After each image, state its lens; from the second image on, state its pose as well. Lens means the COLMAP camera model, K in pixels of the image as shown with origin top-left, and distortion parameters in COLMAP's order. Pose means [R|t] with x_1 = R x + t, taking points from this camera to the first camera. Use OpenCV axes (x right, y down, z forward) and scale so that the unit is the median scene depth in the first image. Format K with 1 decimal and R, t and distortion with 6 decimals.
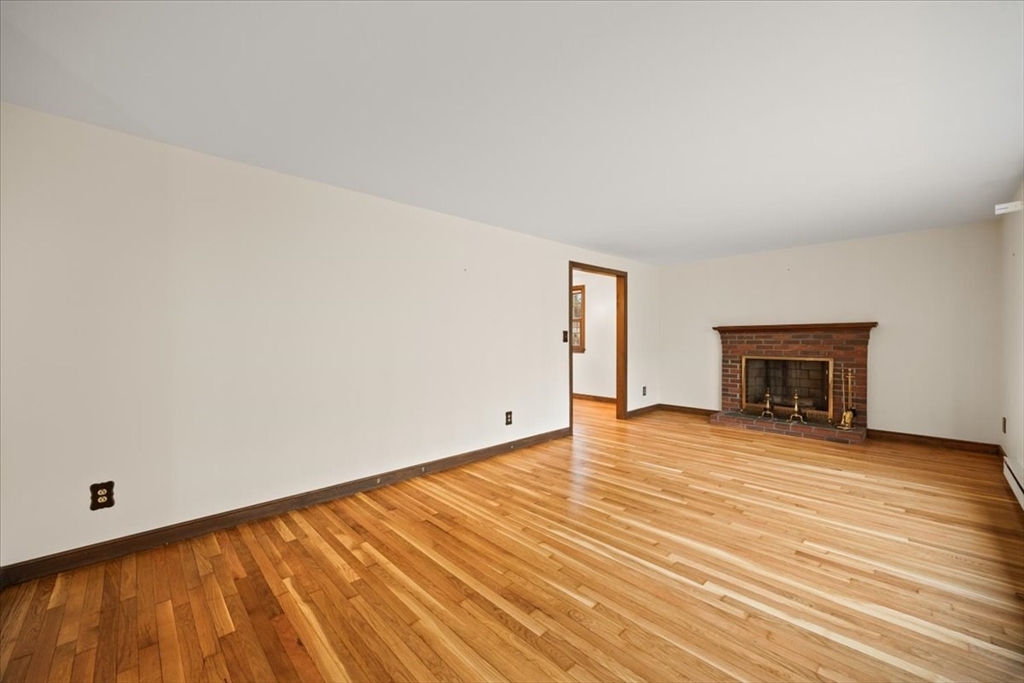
lens RADIAL K [[403.5, 0, 504.9], [0, 403.5, 337.6], [0, 0, 1]] dist [-0.004157, -0.000491]
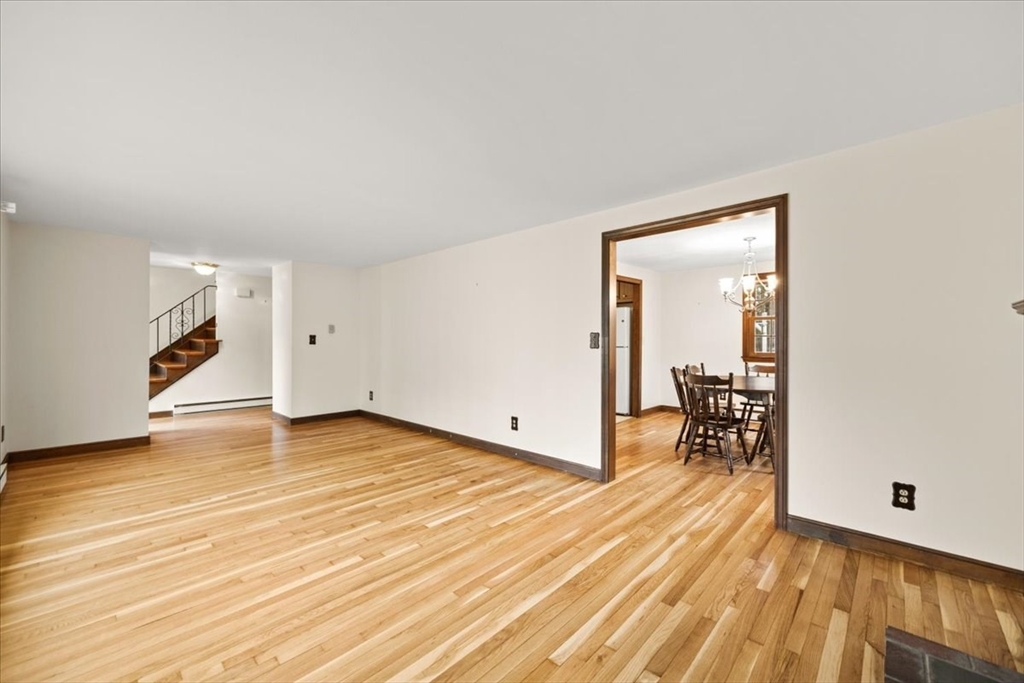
lens RADIAL K [[403.5, 0, 511.5], [0, 403.5, 340.7], [0, 0, 1]] dist [-0.004157, -0.000491]
pose [[0.066105, 0.001368, -0.997812, 1.045729], [-0.004968, 0.999987, 0.001042, -0.003070], [0.997800, 0.004888, 0.066111, 0.979188]]
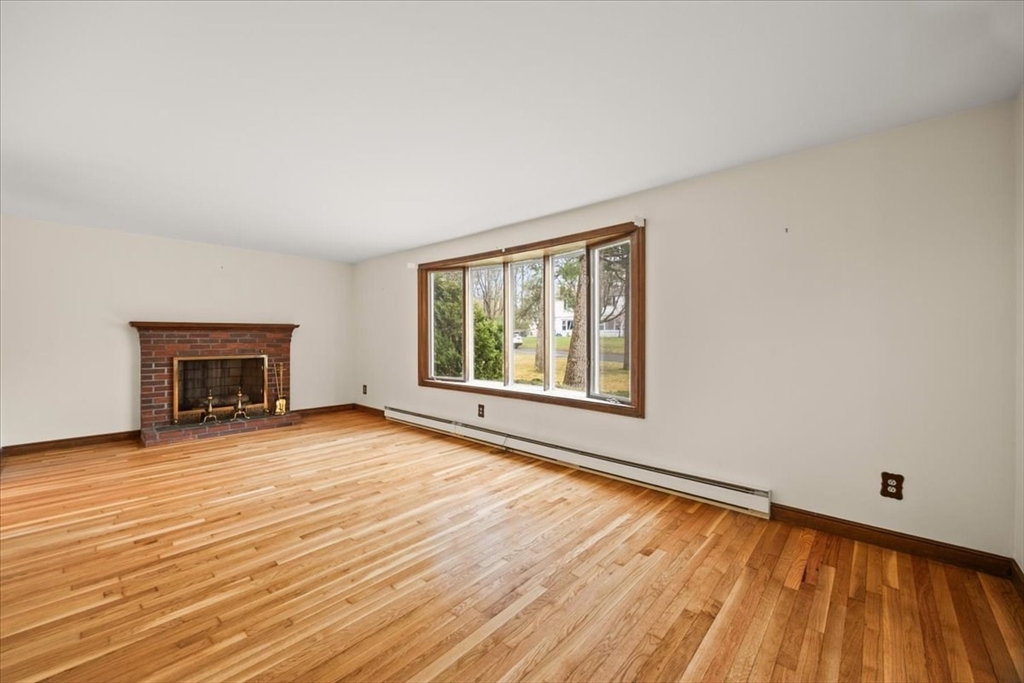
lens RADIAL K [[403.5, 0, 513.9], [0, 403.5, 338.7], [0, 0, 1]] dist [-0.004157, -0.000491]
pose [[-0.087928, -0.003139, 0.996122, -0.437192], [-0.002025, 0.999994, 0.002972, 0.001723], [-0.996125, -0.001755, -0.087933, 0.488286]]
